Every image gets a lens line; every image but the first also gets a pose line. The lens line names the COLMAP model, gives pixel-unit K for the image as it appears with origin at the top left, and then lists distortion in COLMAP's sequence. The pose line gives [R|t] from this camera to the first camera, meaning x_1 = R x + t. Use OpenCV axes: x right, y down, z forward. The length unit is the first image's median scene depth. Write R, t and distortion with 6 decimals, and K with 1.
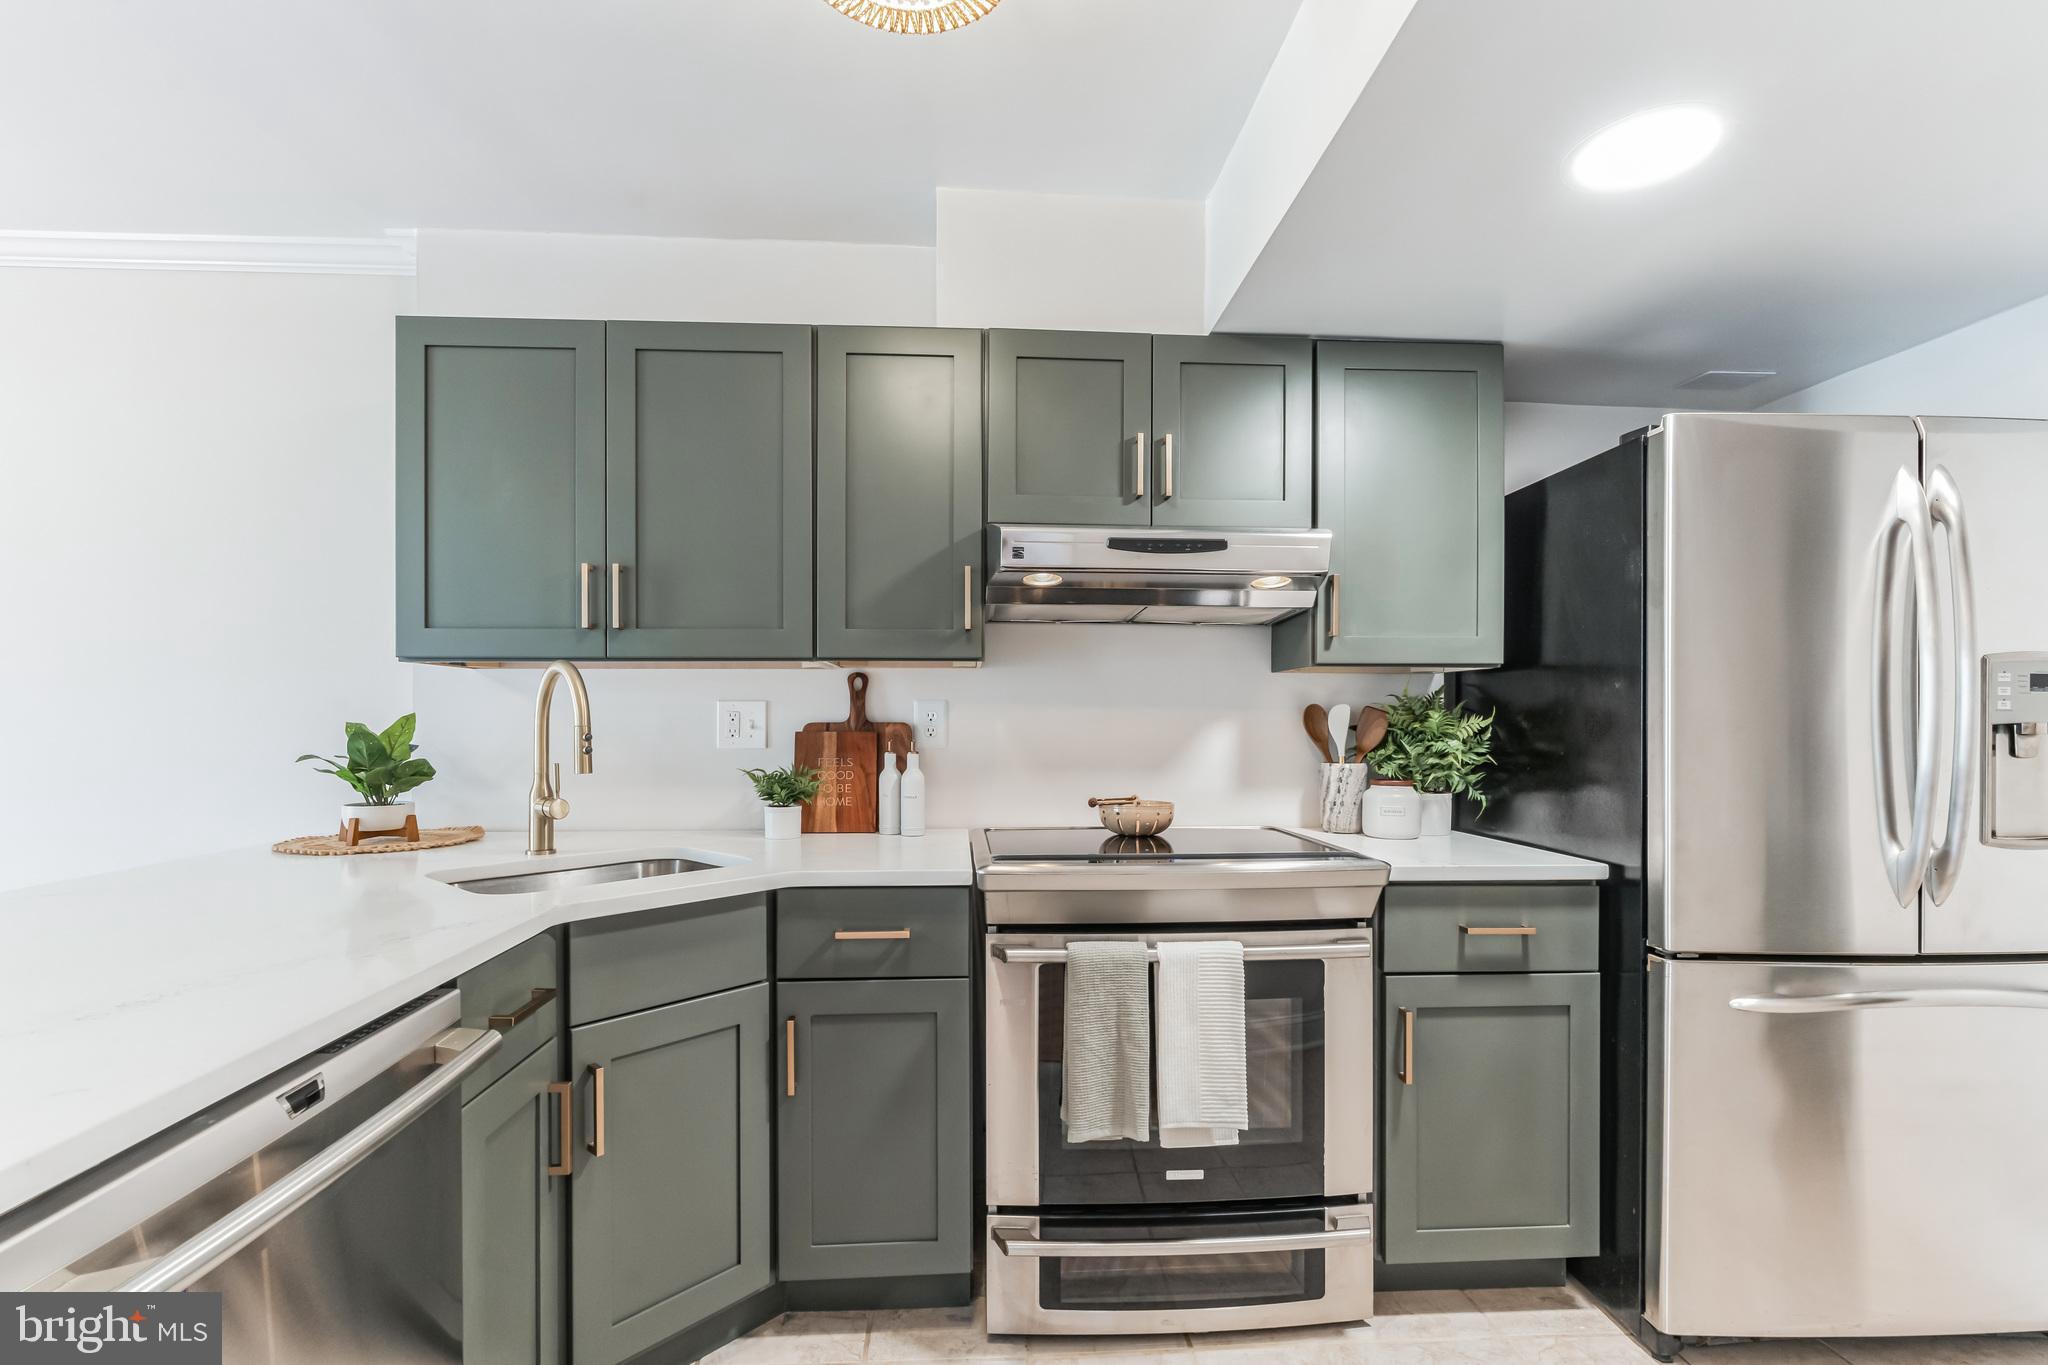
lens RADIAL K [[956.4, 0, 1013.0], [0, 956.4, 722.8], [0, 0, 1]] dist [0.000856, -0.000084]
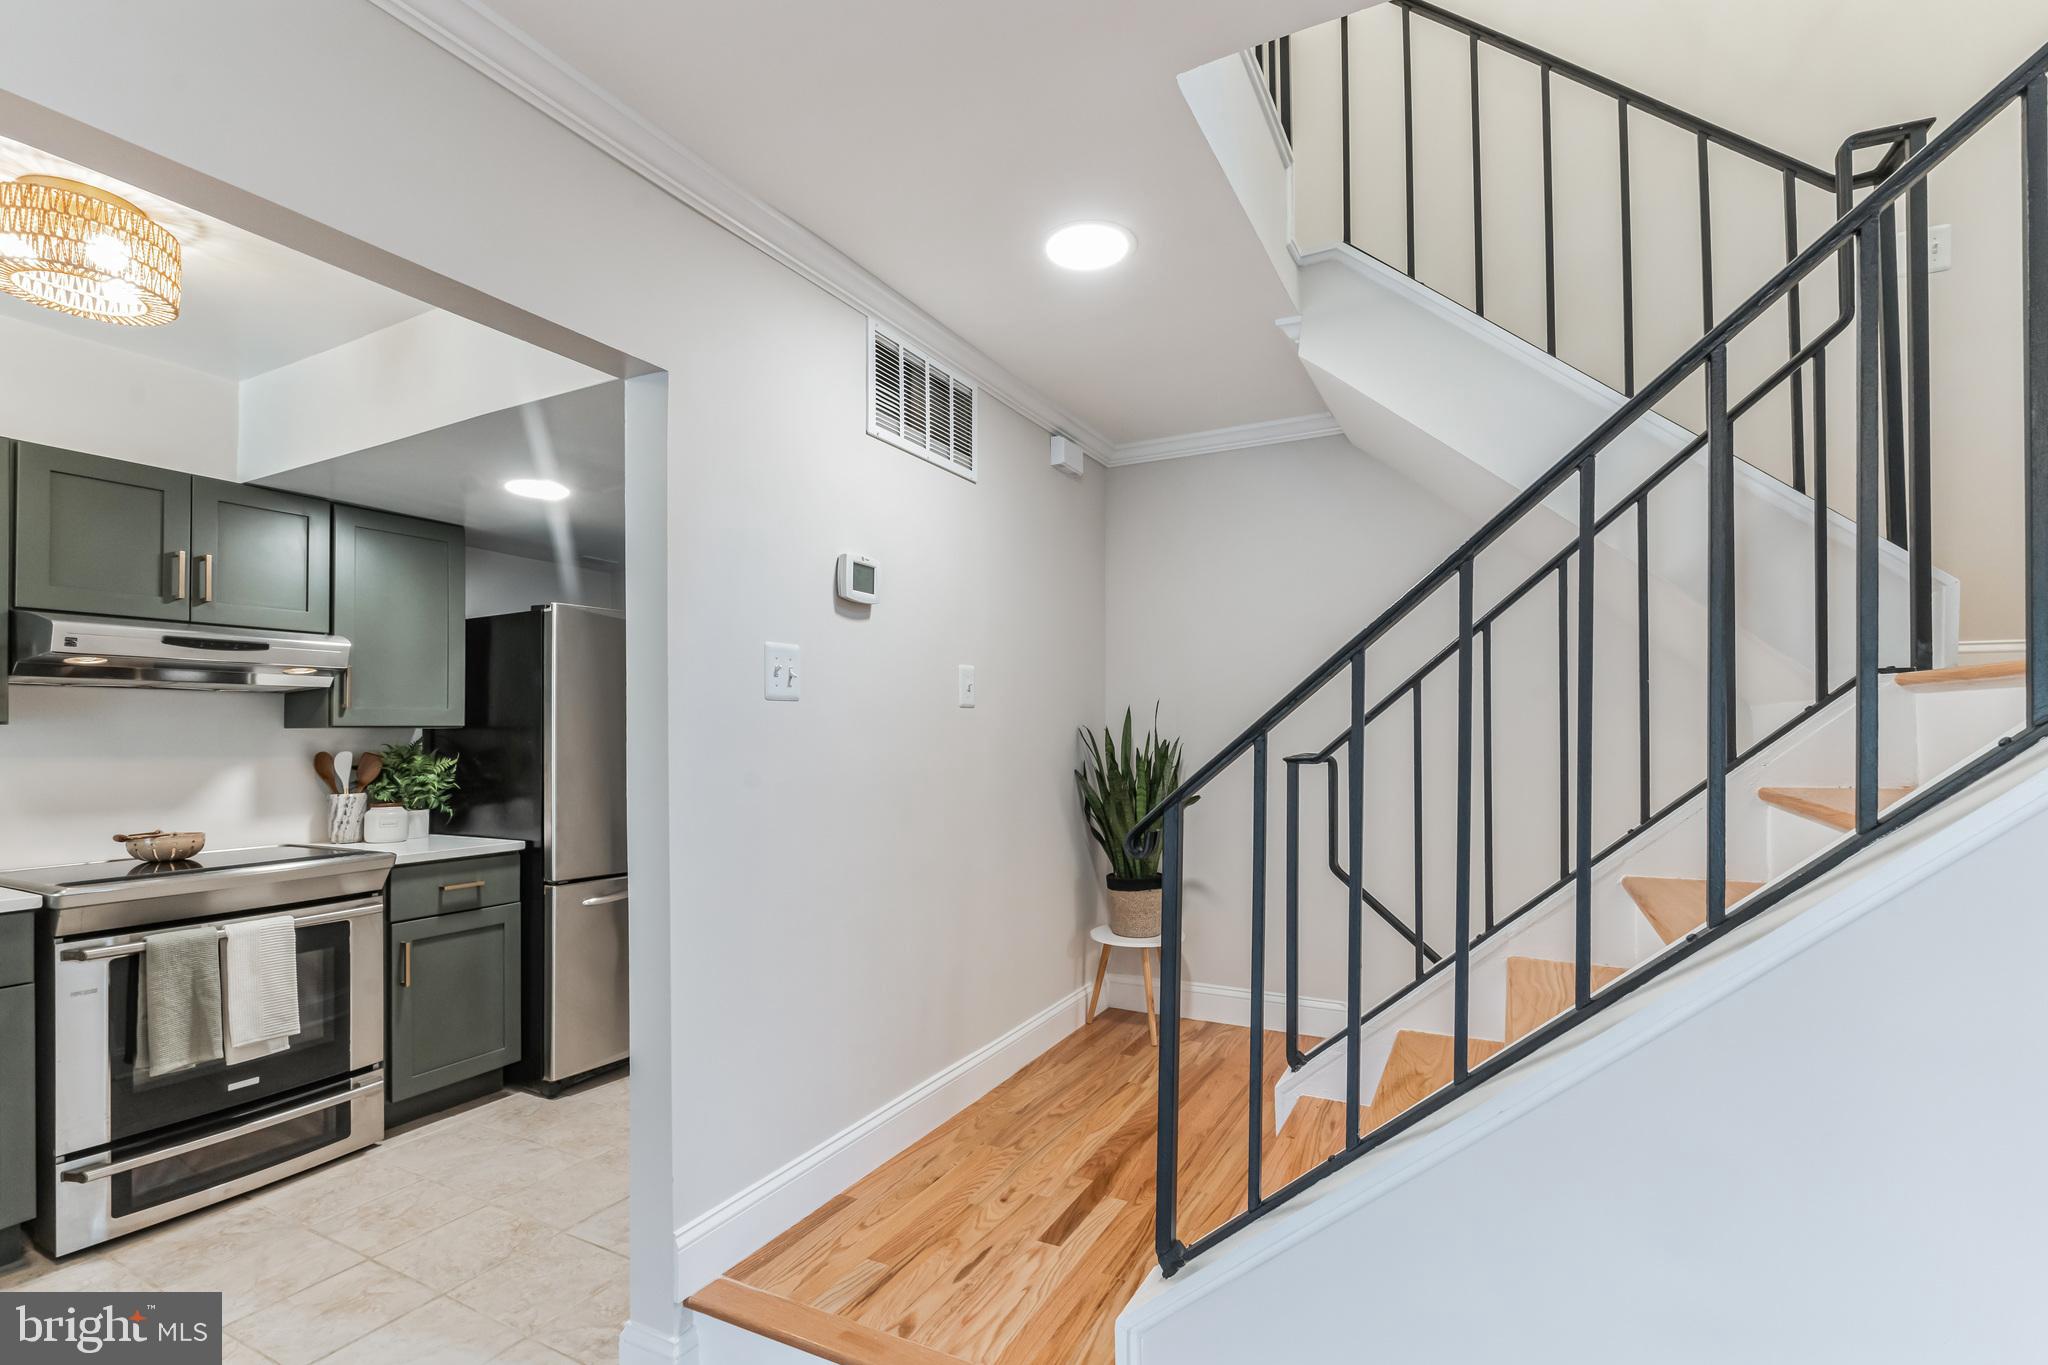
lens RADIAL K [[931.9, 0, 1023.1], [0, 931.9, 714.6], [0, 0, 1]] dist [-0.010655, -0.000431]
pose [[0.519309, 0.010903, 0.854517, -0.347542], [0.010796, 0.999755, -0.019317, -0.041925], [-0.854518, 0.019257, 0.519064, -0.639103]]
